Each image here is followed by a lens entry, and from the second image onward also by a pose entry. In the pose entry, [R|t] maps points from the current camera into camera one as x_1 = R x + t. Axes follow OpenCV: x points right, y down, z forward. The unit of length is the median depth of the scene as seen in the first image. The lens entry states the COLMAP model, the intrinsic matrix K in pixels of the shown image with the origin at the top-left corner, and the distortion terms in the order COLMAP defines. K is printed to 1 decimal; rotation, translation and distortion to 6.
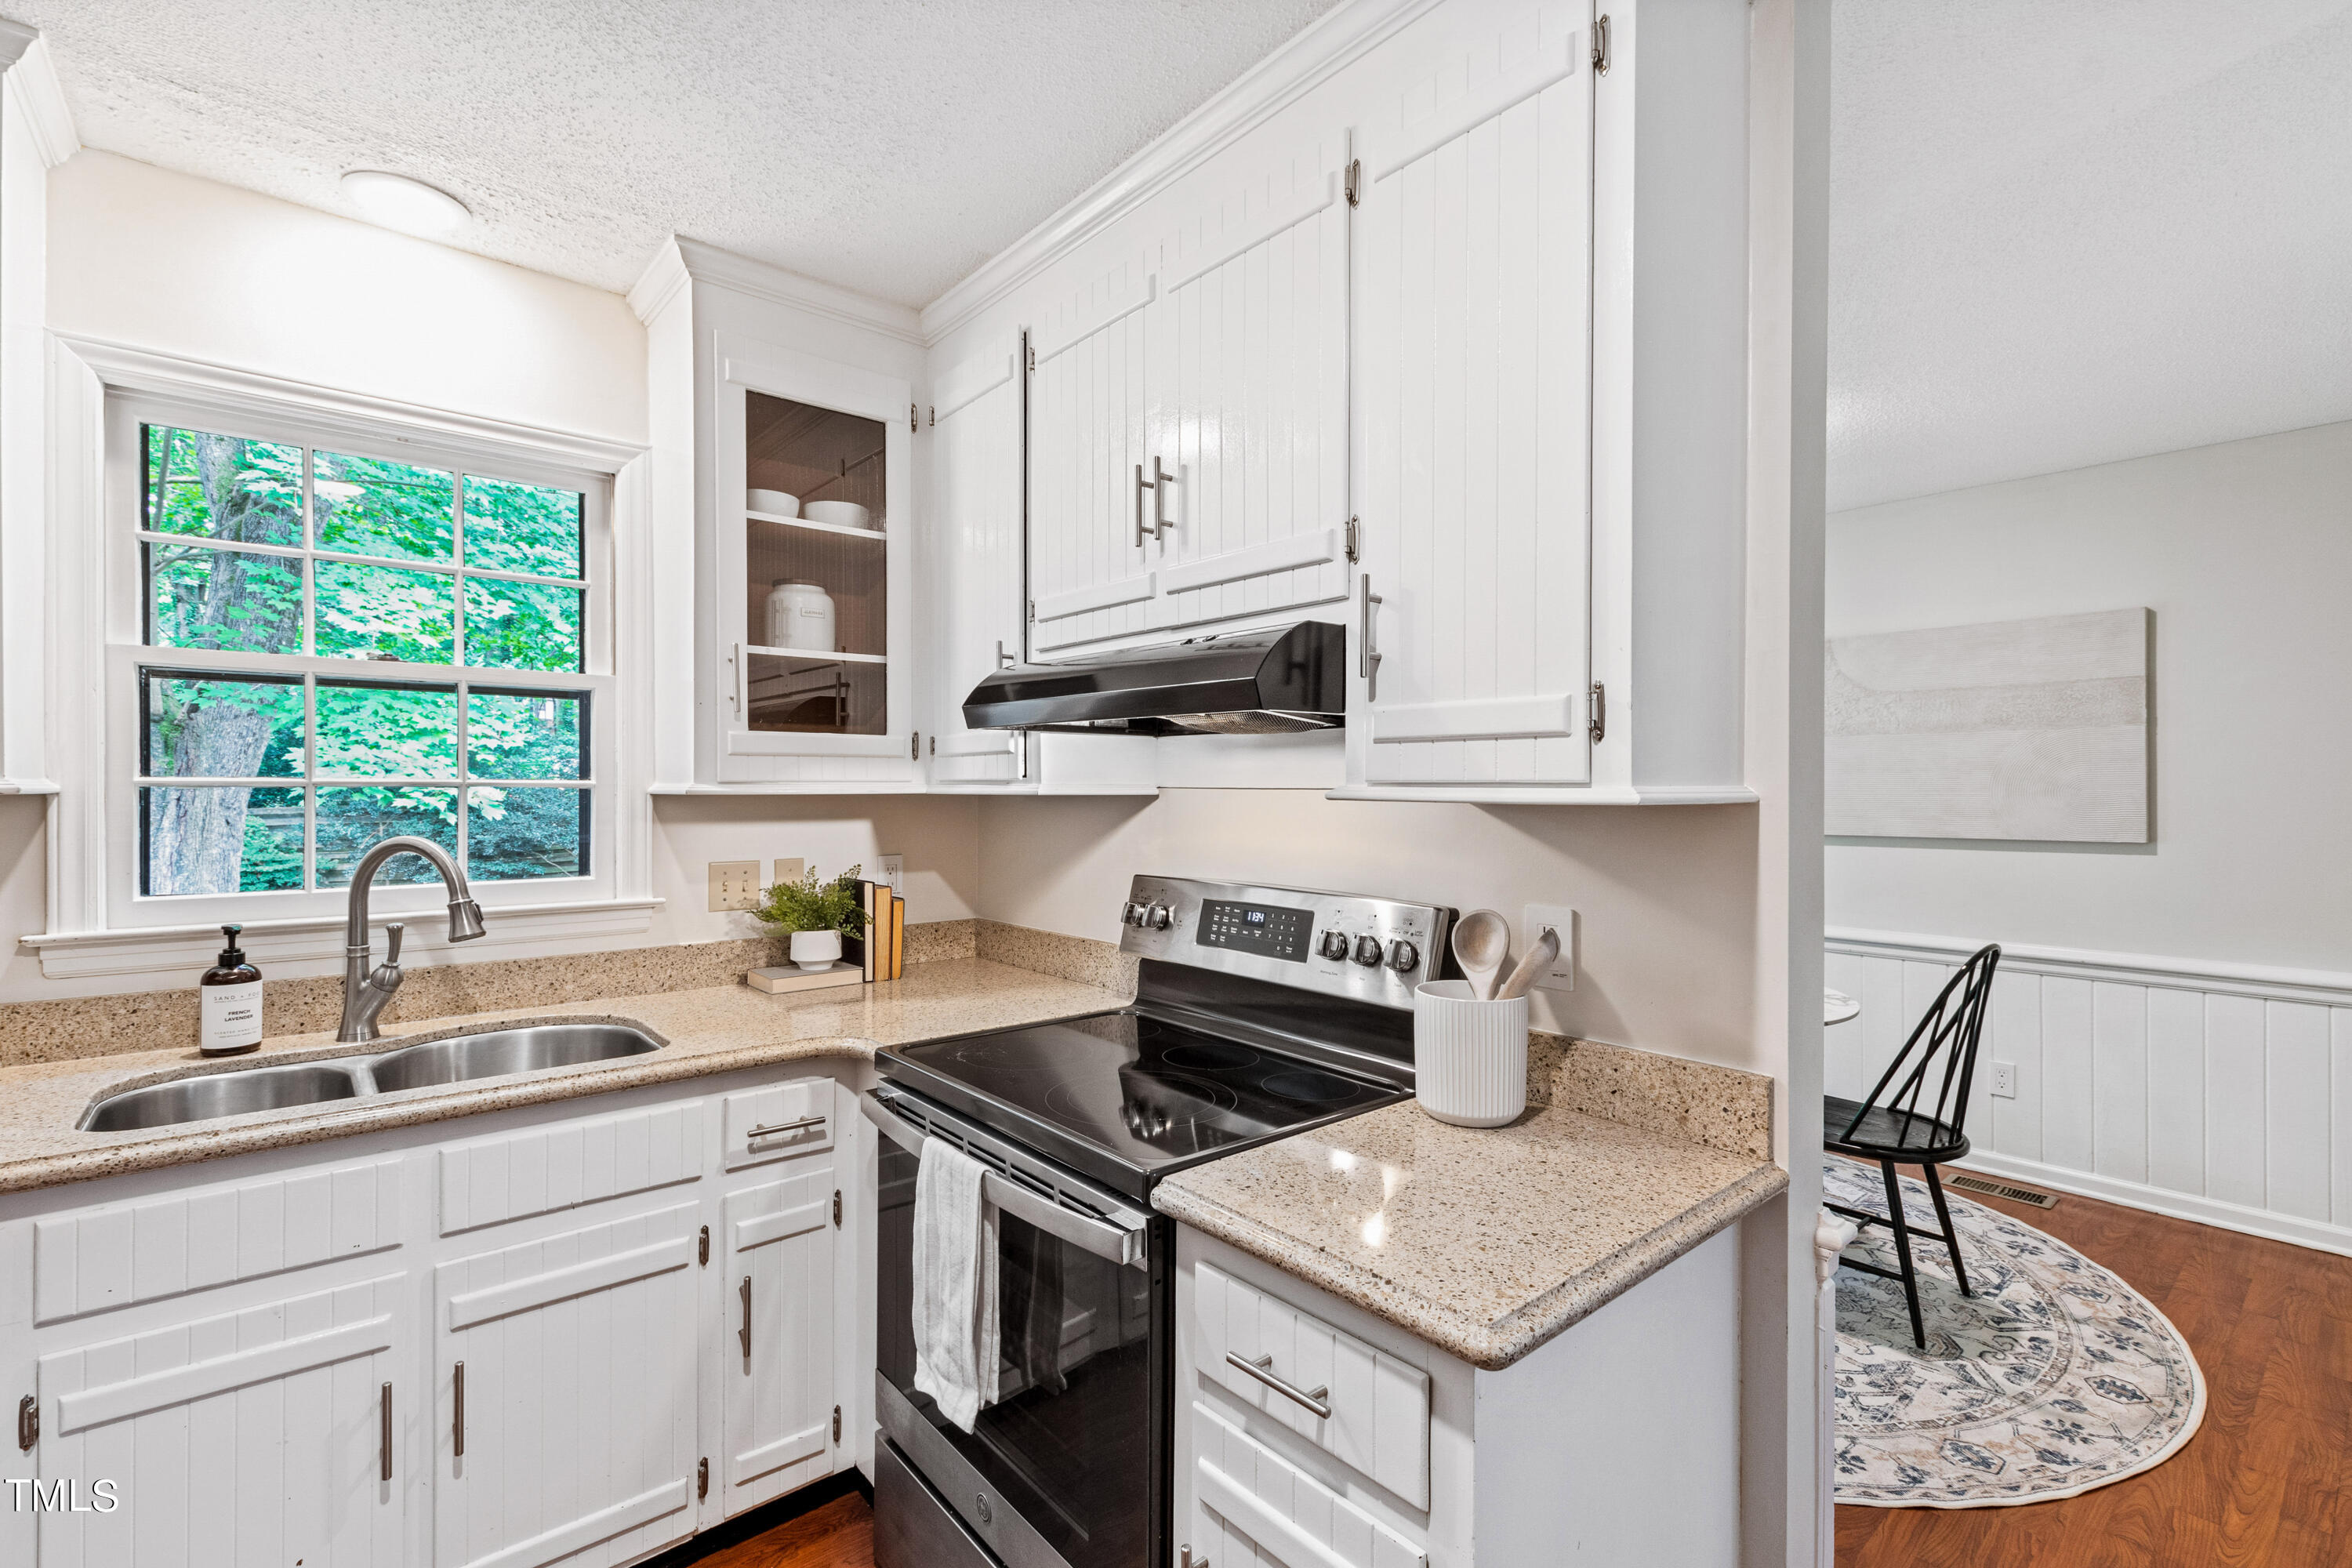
lens RADIAL K [[1033.2, 0, 1169.3], [0, 1033.2, 773.2], [0, 0, 1]] dist [-0.001946, -0.001005]
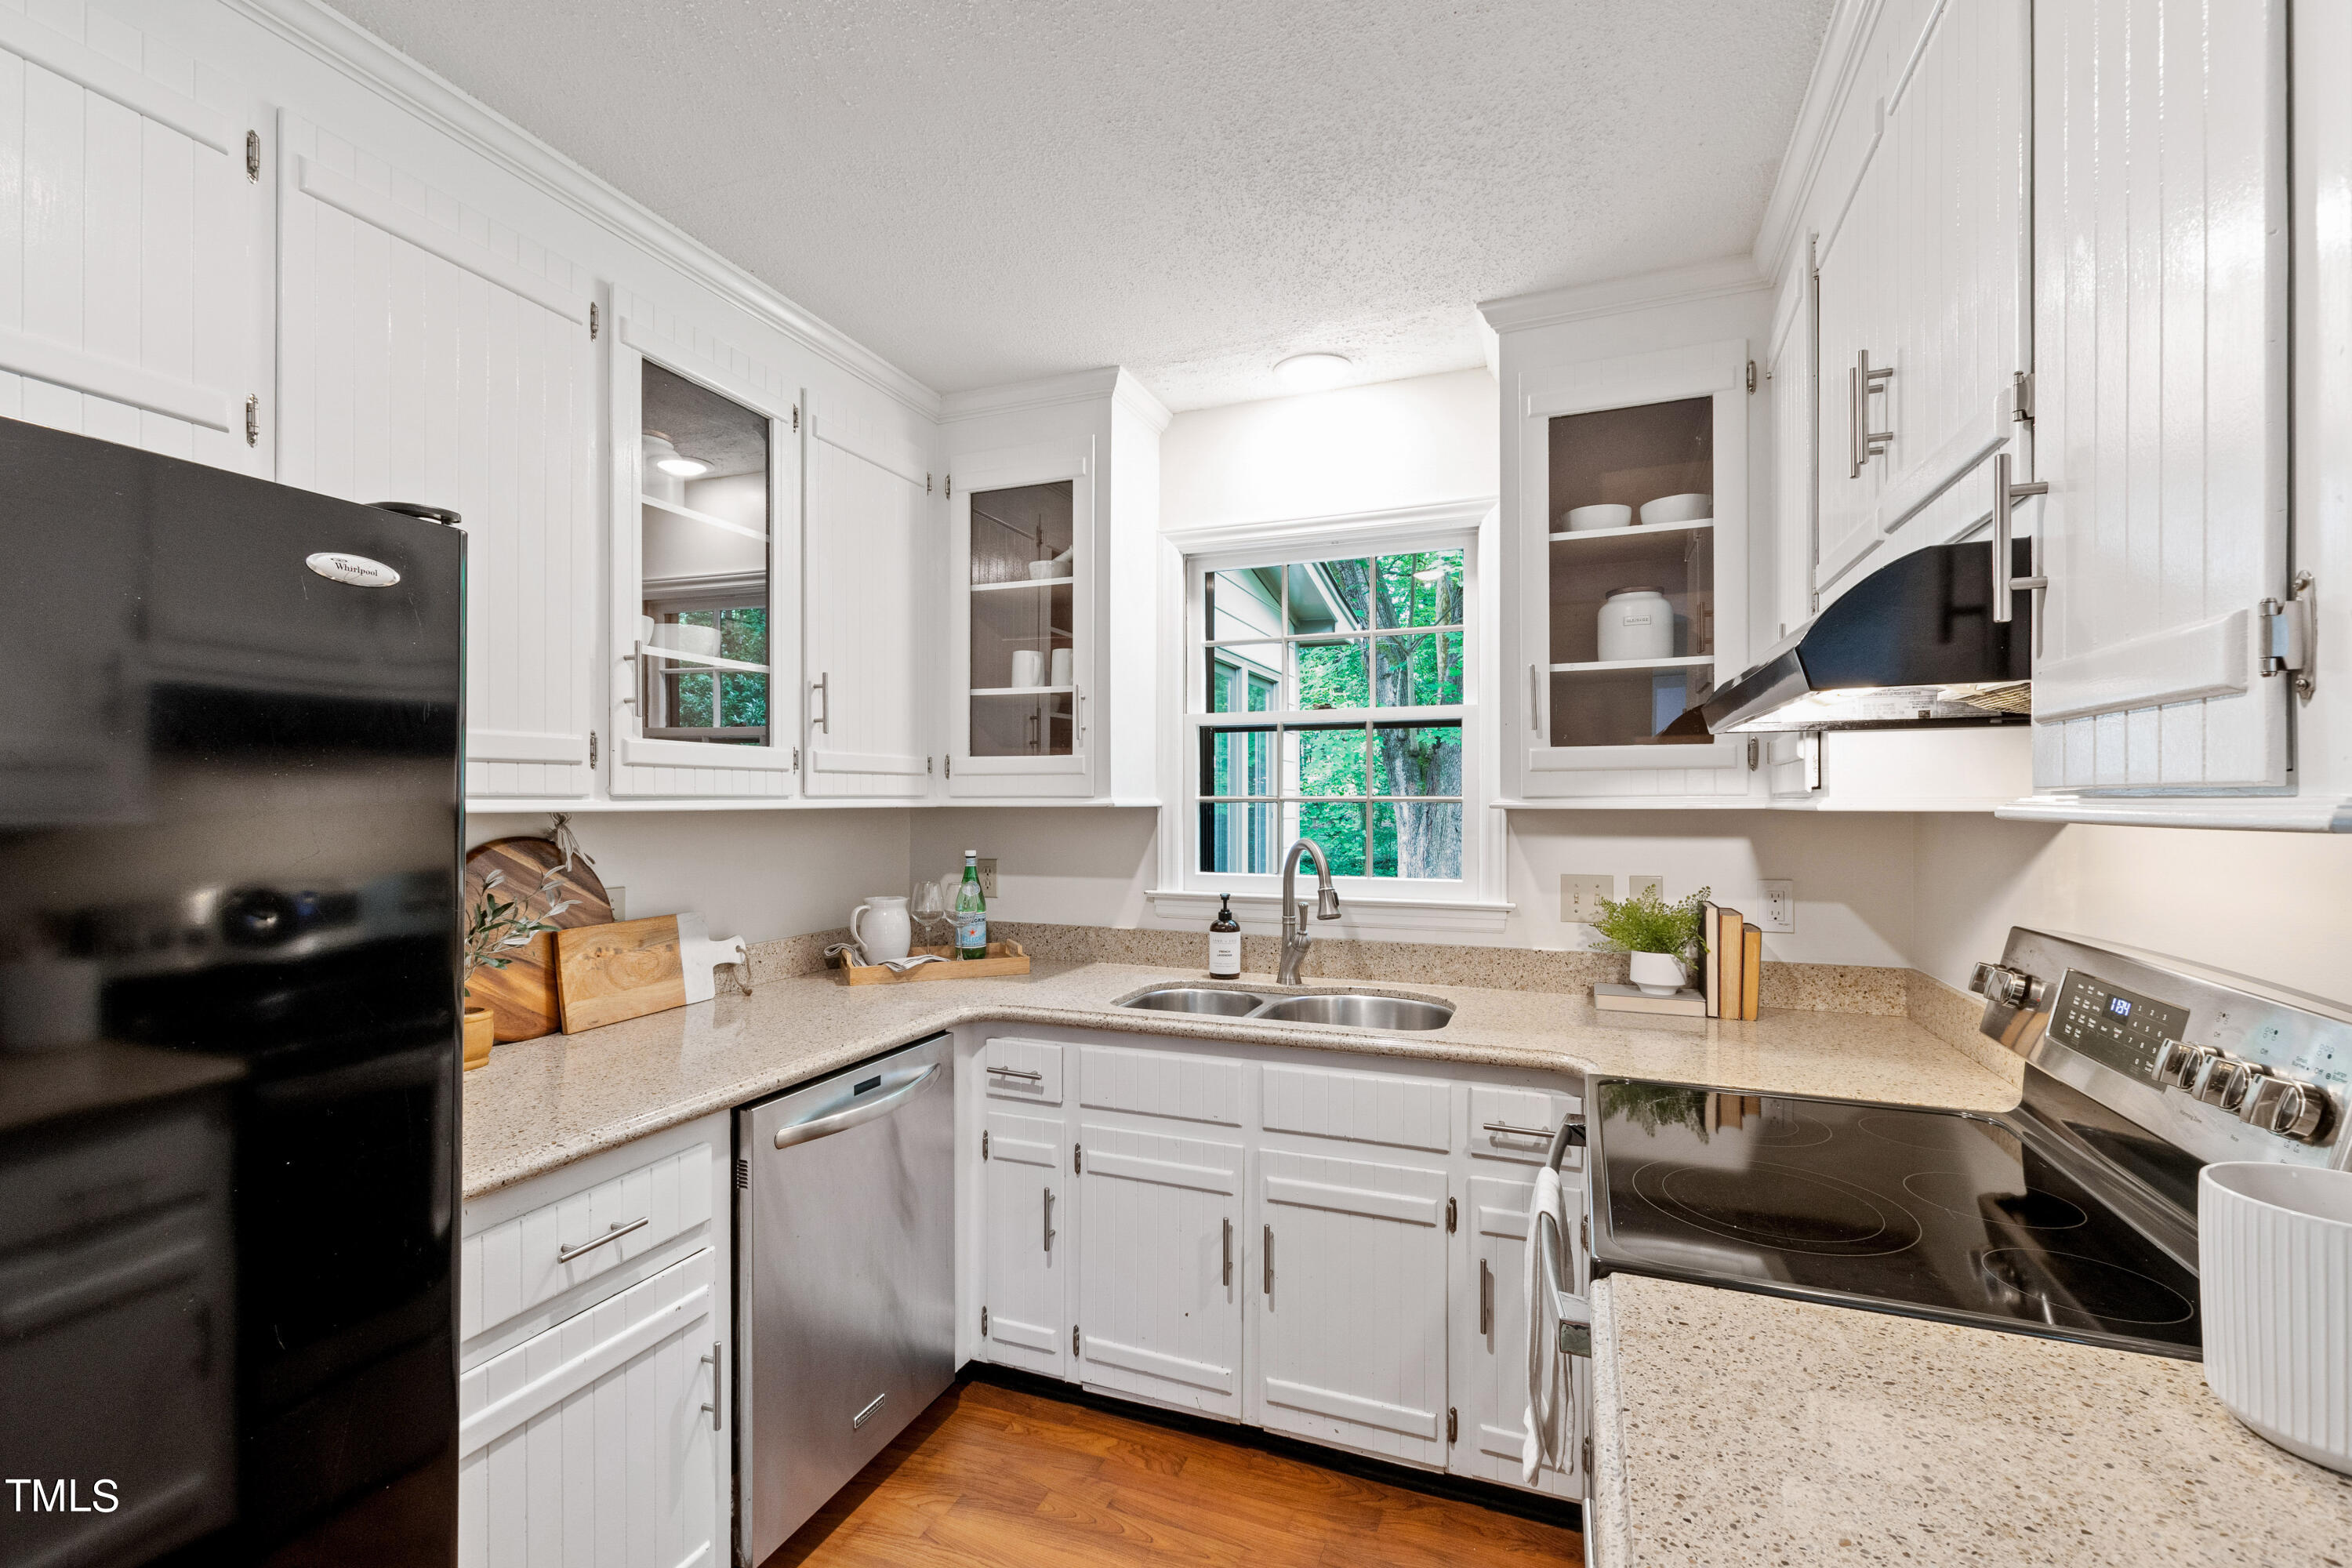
lens RADIAL K [[1051.6, 0, 1176.0], [0, 1051.6, 784.0], [0, 0, 1]] dist [0.001114, -0.000402]
pose [[0.460852, -0.018018, -0.887294, 0.416861], [0.013784, 0.999819, -0.013144, 0.005187], [0.887370, -0.006173, 0.461016, 0.215160]]
